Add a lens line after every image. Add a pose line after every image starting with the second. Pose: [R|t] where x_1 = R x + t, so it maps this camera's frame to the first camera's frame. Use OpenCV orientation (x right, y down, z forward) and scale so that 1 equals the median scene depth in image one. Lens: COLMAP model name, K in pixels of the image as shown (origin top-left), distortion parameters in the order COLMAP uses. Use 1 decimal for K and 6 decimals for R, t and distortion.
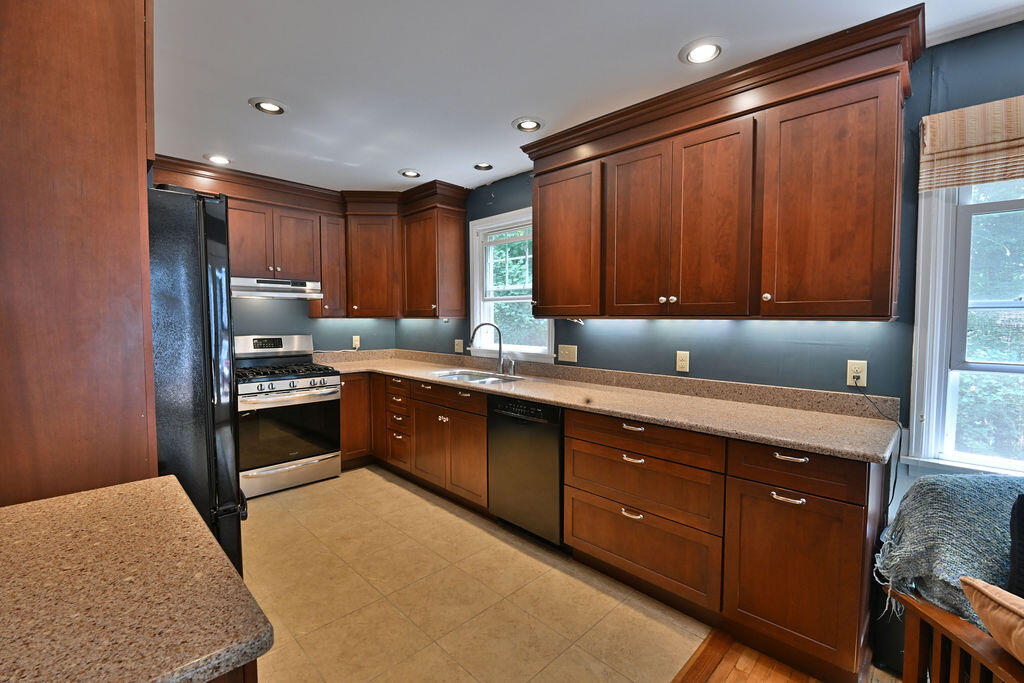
lens RADIAL K [[439.4, 0, 515.8], [0, 439.4, 345.1], [0, 0, 1]] dist [-0.012737, -0.001969]
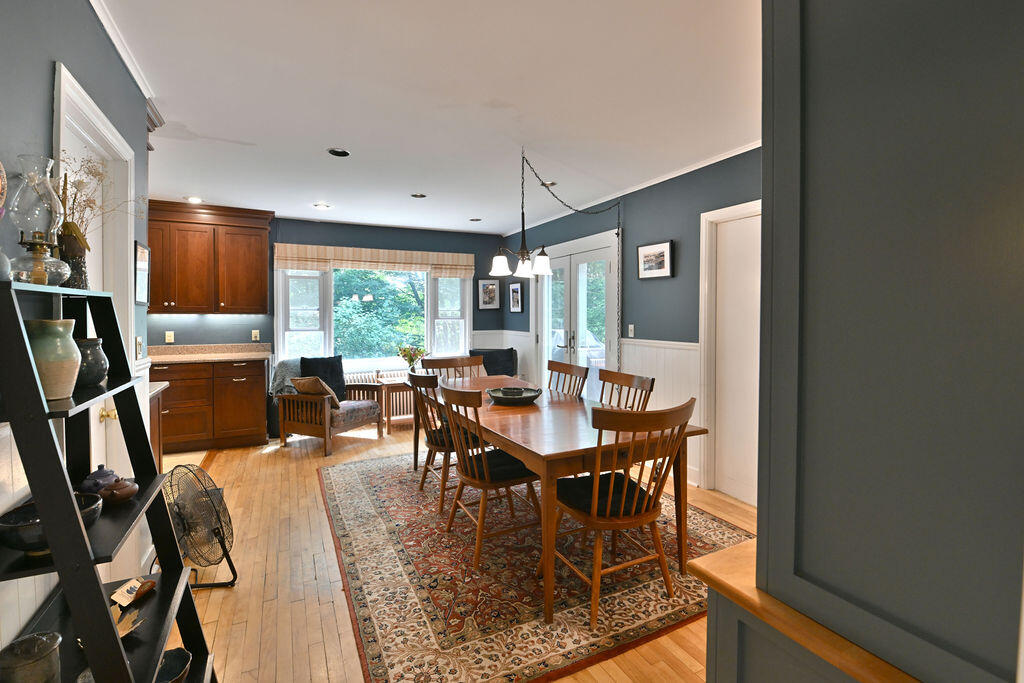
lens RADIAL K [[439.4, 0, 497.3], [0, 439.4, 314.1], [0, 0, 1]] dist [-0.012737, -0.001969]
pose [[0.334740, 0.001929, 0.942309, -1.148343], [0.050311, 0.998535, -0.019916, 0.062644], [-0.940967, 0.054075, 0.334152, -1.183261]]
